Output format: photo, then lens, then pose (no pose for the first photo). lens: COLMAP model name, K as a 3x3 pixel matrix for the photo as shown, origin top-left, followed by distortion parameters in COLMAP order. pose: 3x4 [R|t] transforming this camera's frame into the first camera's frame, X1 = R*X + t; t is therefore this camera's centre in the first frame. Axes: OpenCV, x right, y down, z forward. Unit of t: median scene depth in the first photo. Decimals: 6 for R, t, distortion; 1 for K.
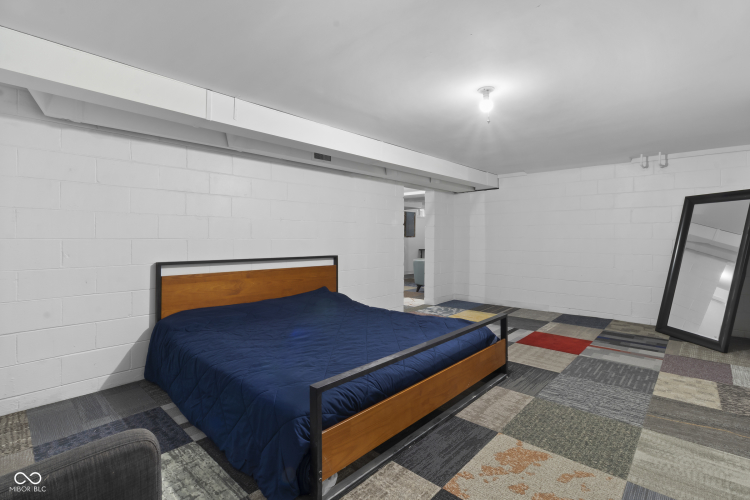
lens RADIAL K [[348.7, 0, 372.8], [0, 348.7, 243.0], [0, 0, 1]] dist [0.000764, 0.000248]
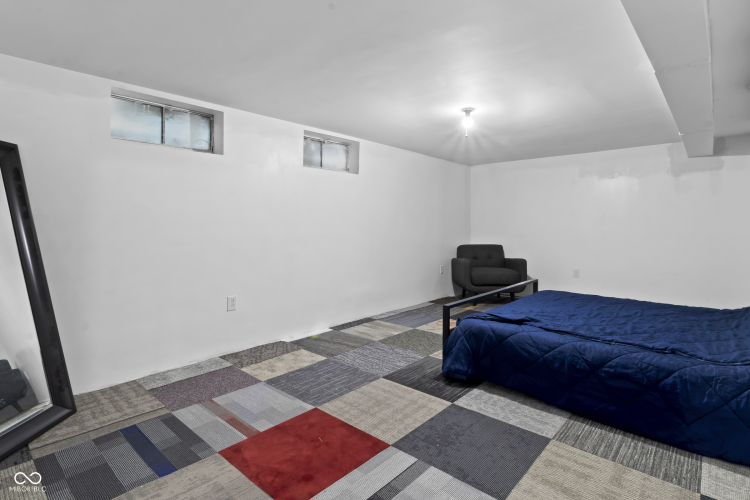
lens RADIAL K [[348.7, 0, 372.8], [0, 348.7, 243.0], [0, 0, 1]] dist [0.000764, 0.000248]
pose [[-0.999859, -0.000845, 0.016796, 0.582425], [0.000207, 0.998045, 0.062495, -0.032523], [-0.016816, 0.062490, -0.997904, 2.006390]]
